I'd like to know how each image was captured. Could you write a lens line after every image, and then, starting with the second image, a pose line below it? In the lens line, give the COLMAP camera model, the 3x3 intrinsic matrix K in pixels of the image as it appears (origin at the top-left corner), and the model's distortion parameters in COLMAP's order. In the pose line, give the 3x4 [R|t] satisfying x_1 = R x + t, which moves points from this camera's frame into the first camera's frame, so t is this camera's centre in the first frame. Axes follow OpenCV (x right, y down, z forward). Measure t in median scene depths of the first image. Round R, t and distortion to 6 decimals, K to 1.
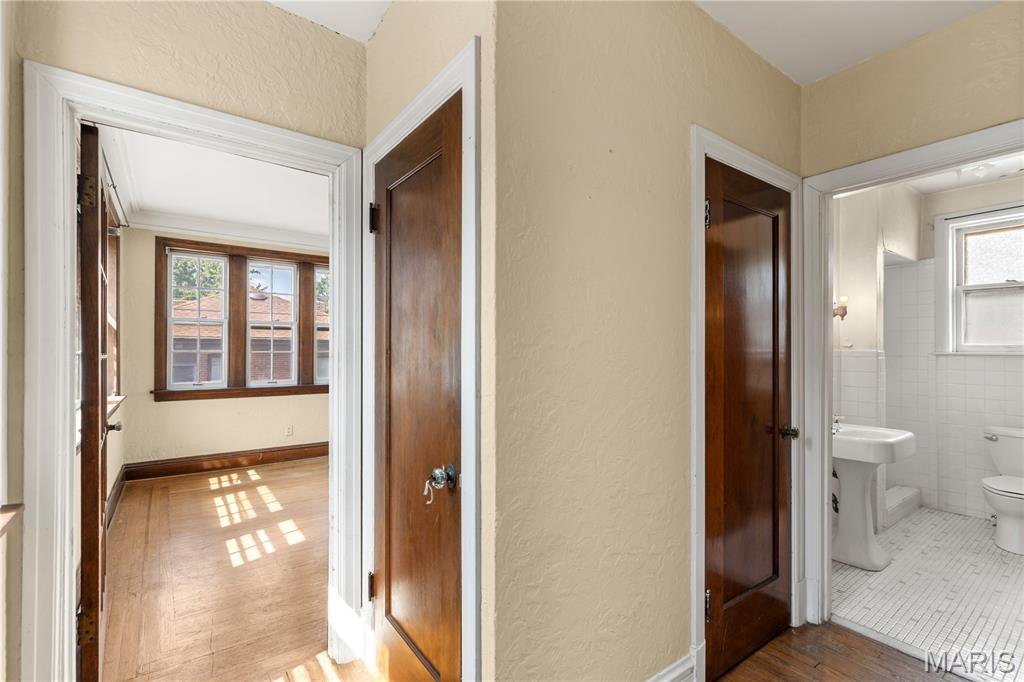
lens RADIAL K [[467.5, 0, 507.5], [0, 467.5, 341.0], [0, 0, 1]] dist [-0.004234, 0.001348]
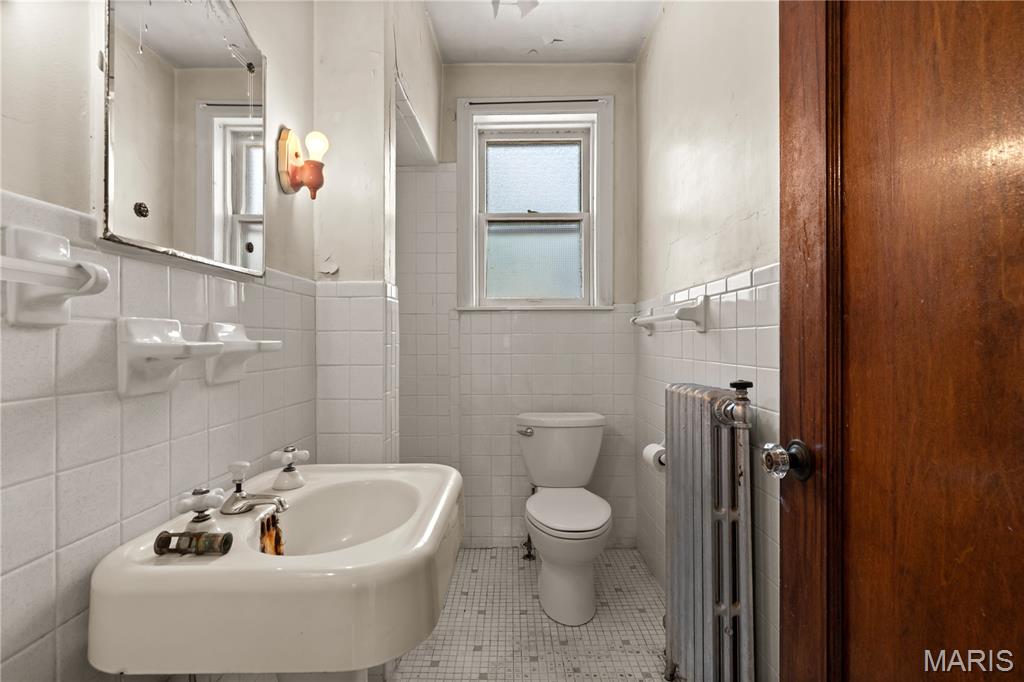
lens RADIAL K [[467.5, 0, 509.4], [0, 467.5, 336.4], [0, 0, 1]] dist [-0.004234, 0.001348]
pose [[0.600172, -0.003610, 0.799863, 0.444384], [-0.000910, 0.999986, 0.005196, 0.062106], [-0.799871, -0.003846, 0.600160, 0.558449]]
